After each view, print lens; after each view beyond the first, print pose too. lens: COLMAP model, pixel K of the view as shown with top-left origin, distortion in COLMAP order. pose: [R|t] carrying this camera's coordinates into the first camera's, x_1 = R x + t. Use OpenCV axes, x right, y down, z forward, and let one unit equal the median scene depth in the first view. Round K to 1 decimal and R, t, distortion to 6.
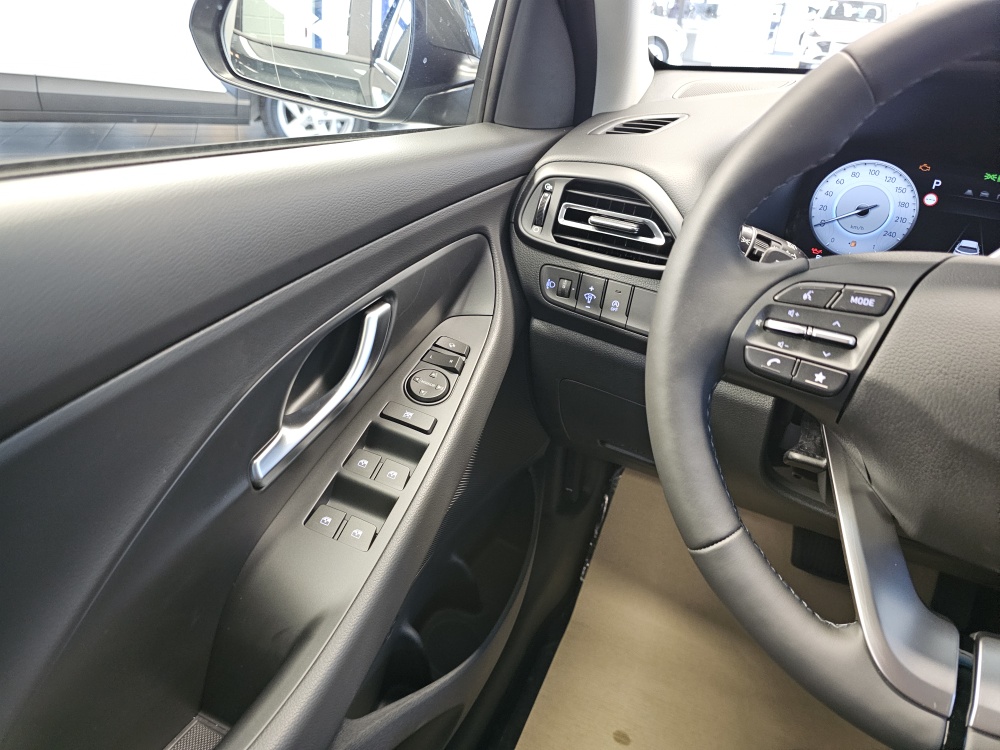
lens RADIAL K [[678.9, 0, 495.1], [0, 678.9, 375.0], [0, 0, 1]] dist [0.048790, -0.055936]
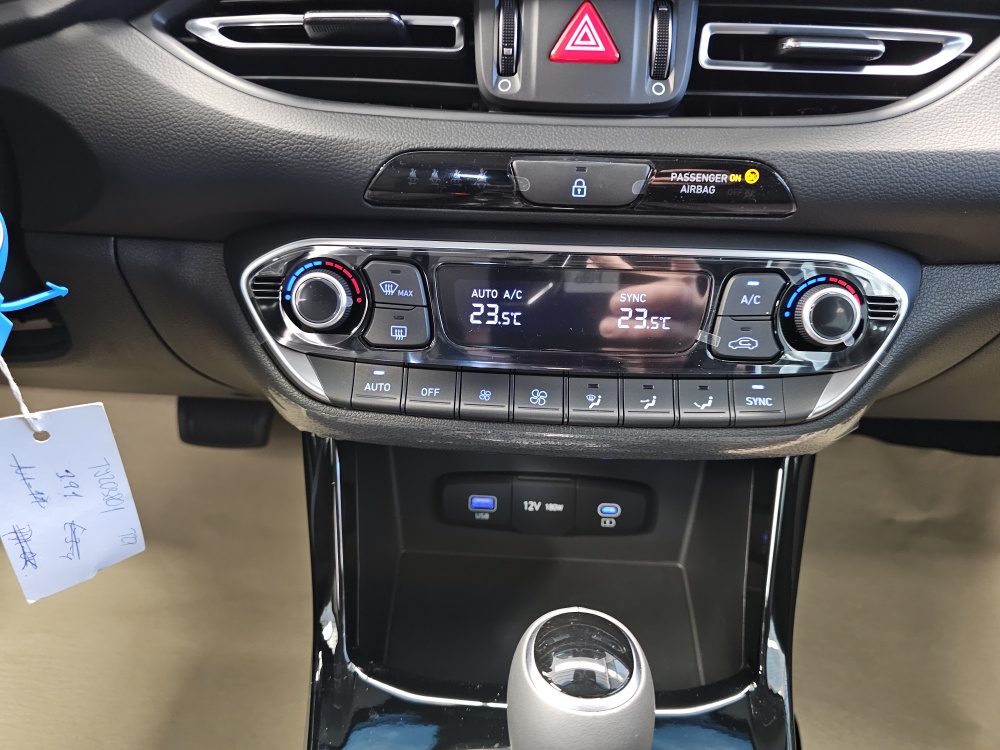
lens RADIAL K [[687.0, 0, 493.4], [0, 687.0, 359.9], [0, 0, 1]] dist [0.039081, -0.059287]
pose [[0.927127, -0.225551, 0.299269, 0.942792], [0.208020, 0.974008, 0.089644, 0.312556], [-0.311709, -0.020857, 0.949949, 0.171850]]
